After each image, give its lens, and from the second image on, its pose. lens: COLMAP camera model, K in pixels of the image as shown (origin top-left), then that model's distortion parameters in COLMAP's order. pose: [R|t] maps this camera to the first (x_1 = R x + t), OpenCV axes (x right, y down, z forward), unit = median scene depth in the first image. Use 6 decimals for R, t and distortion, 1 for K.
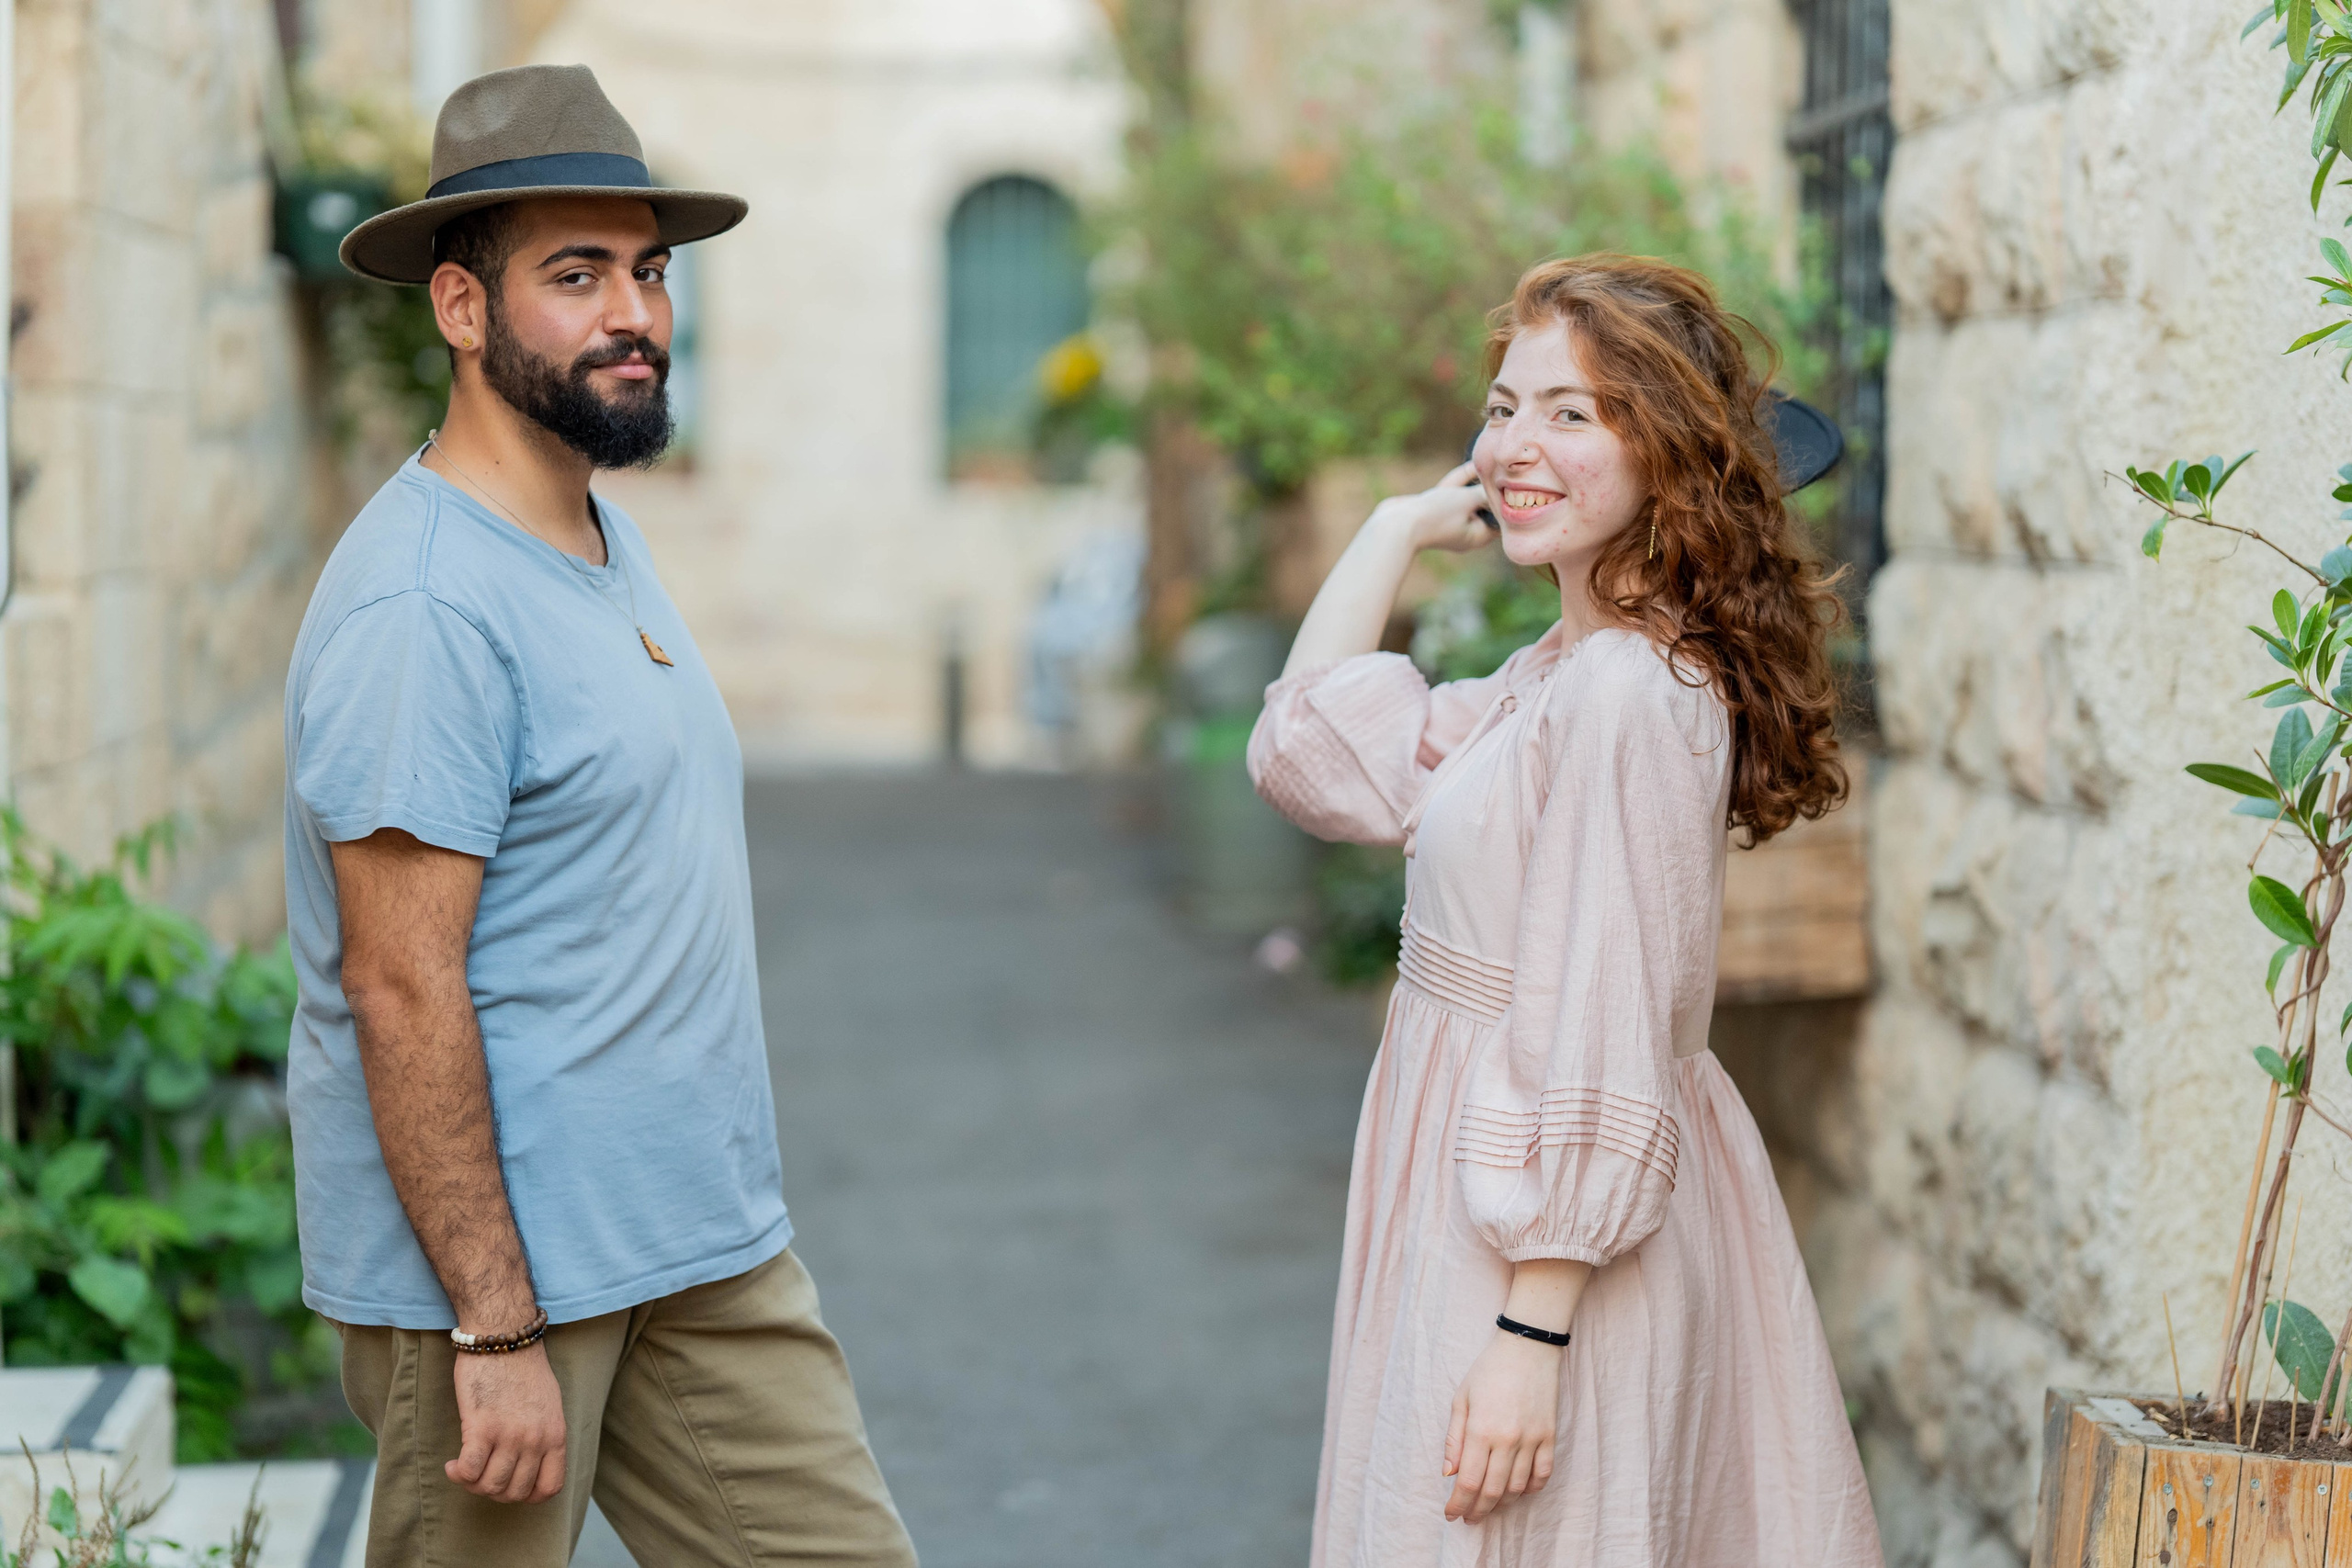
lens RADIAL K [[5871.4, 0, 1177.8], [0, 5871.4, 778.2], [0, 0, 1]] dist [0.050406, -0.246534]
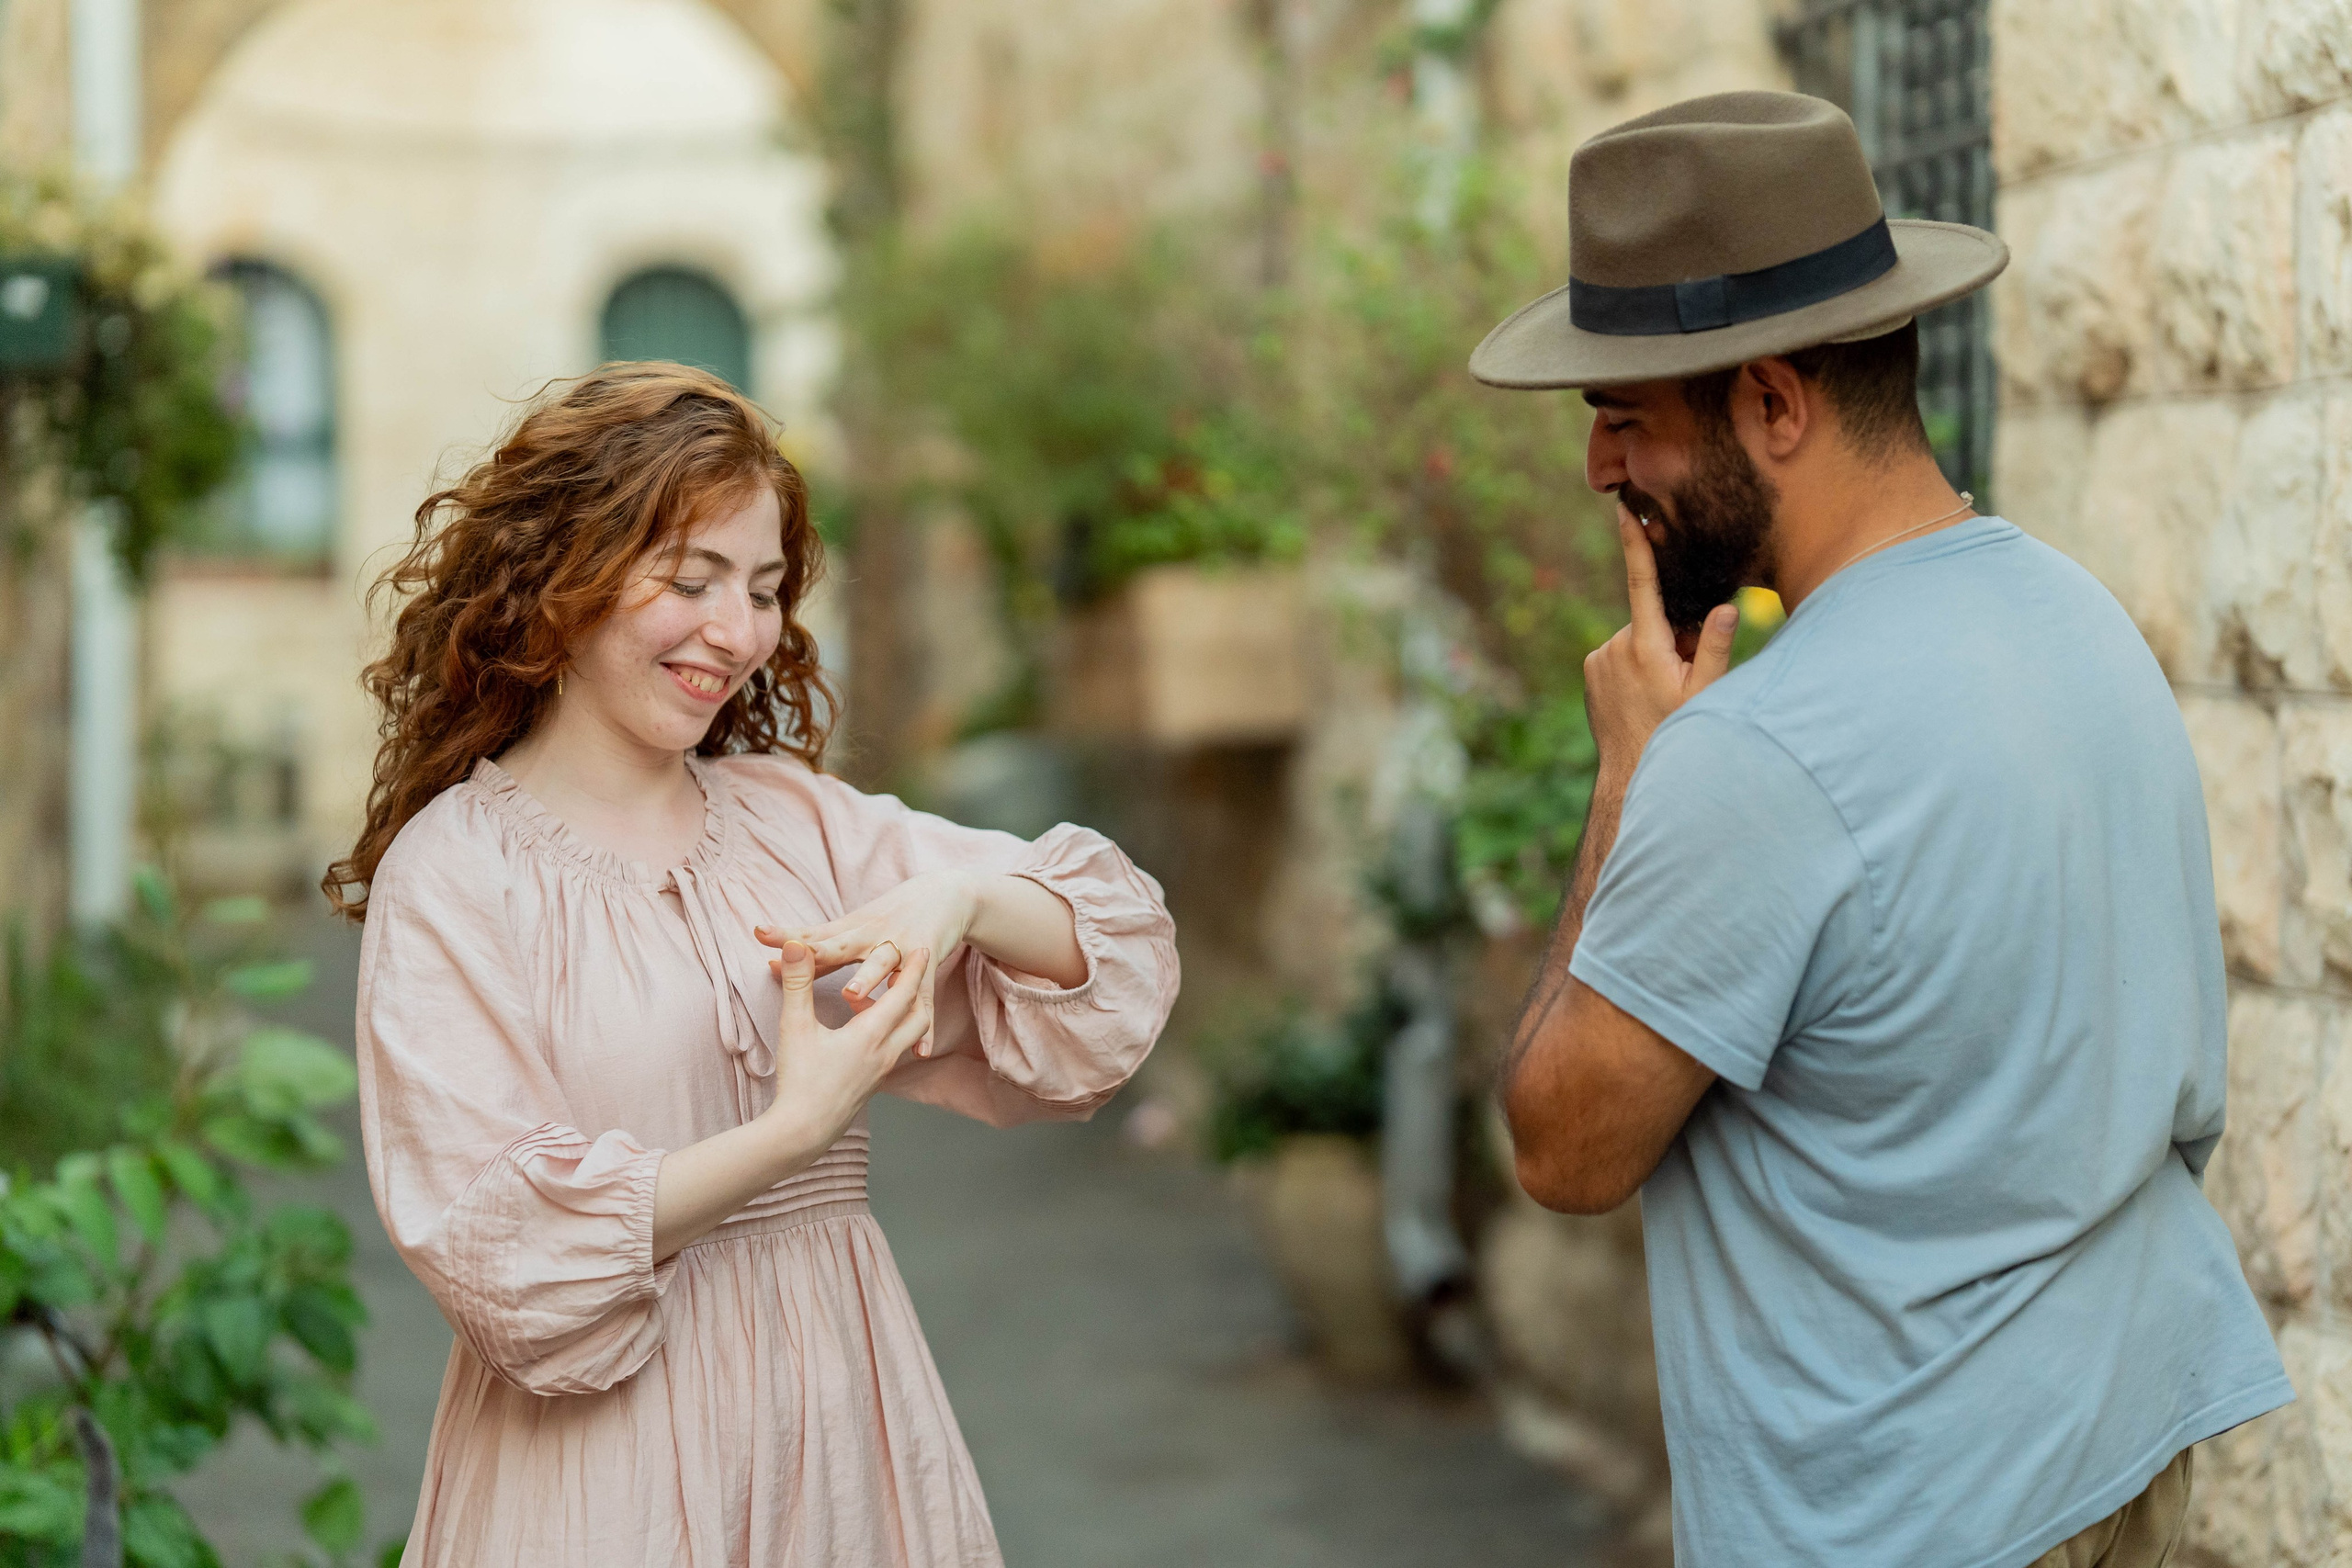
lens RADIAL K [[5796.0, 0, 1225.6], [0, 5796.0, 783.4], [0, 0, 1]] dist [0.084062, 0.015333]
pose [[0.996234, -0.012680, 0.085772, -0.070056], [0.013913, 0.999808, -0.013785, -0.014867], [-0.085581, 0.014926, 0.996219, 0.198815]]
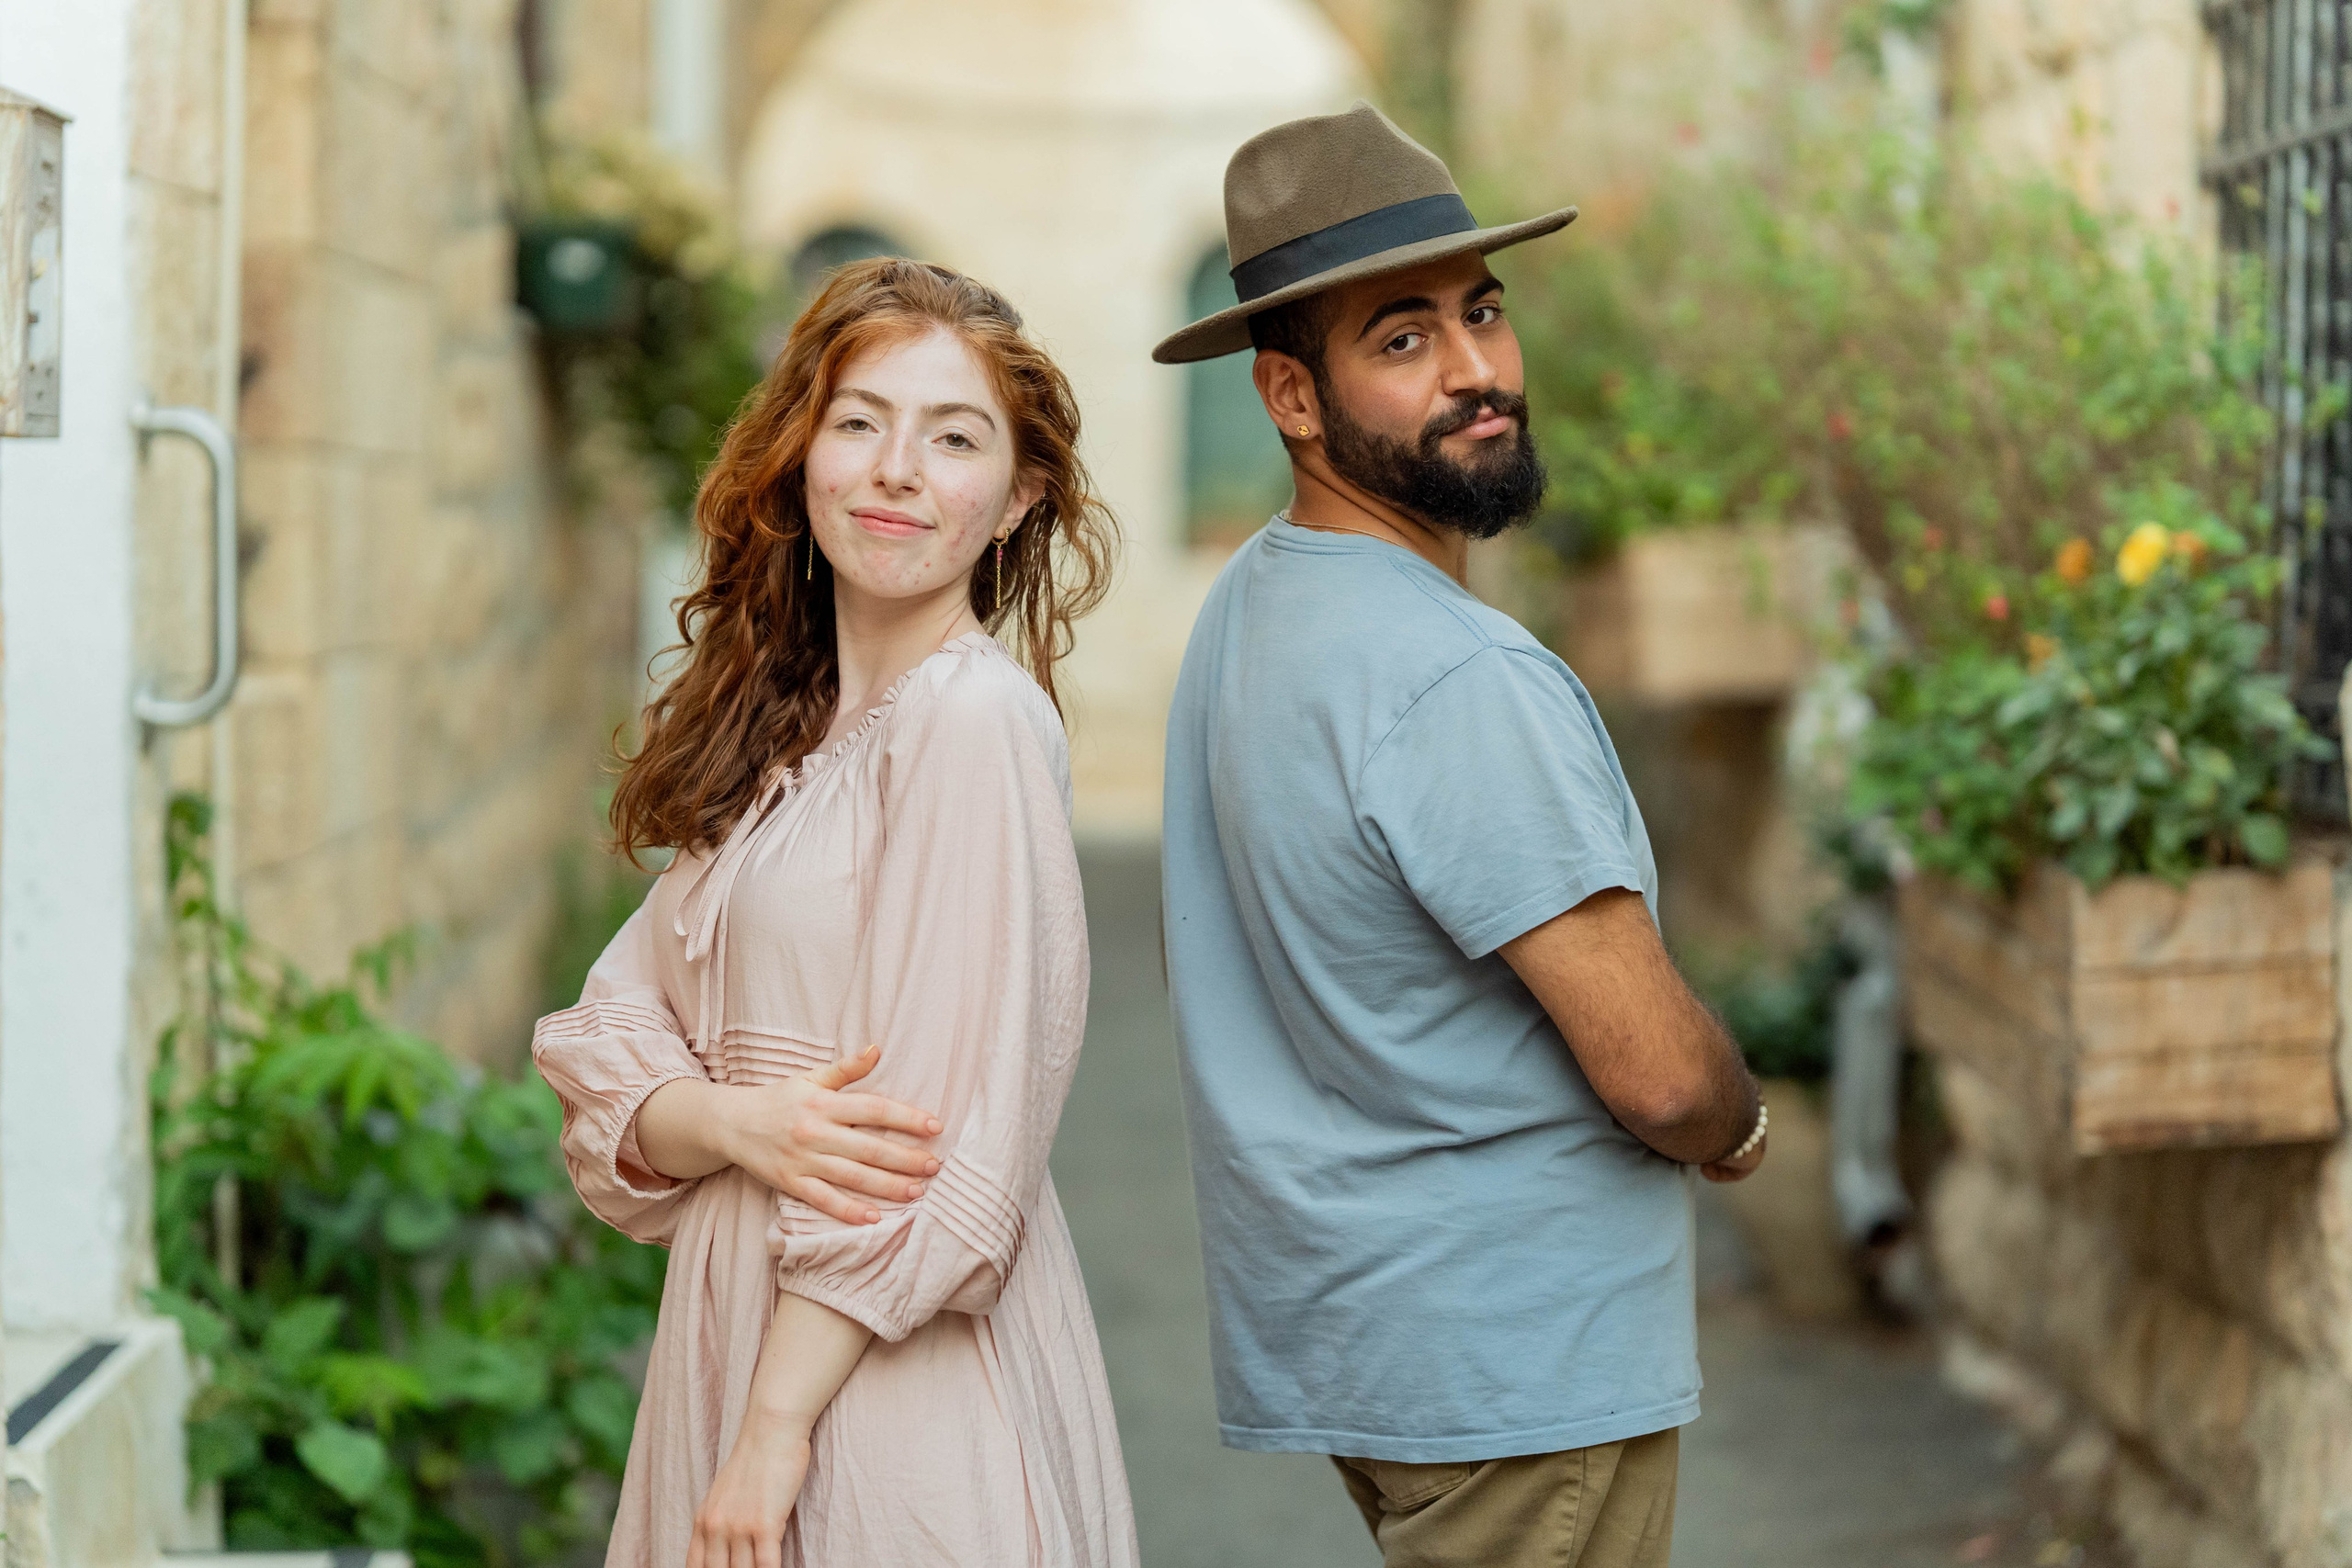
lens RADIAL K [[5814.7, 0, 1106.2], [0, 5814.7, 781.3], [0, 0, 1]] dist [0.074712, -0.637019]
pose [[0.998950, 0.003854, -0.045653, -0.029869], [-0.004302, 0.999944, -0.009714, -0.008663], [0.045613, 0.009900, 0.998910, 0.140329]]
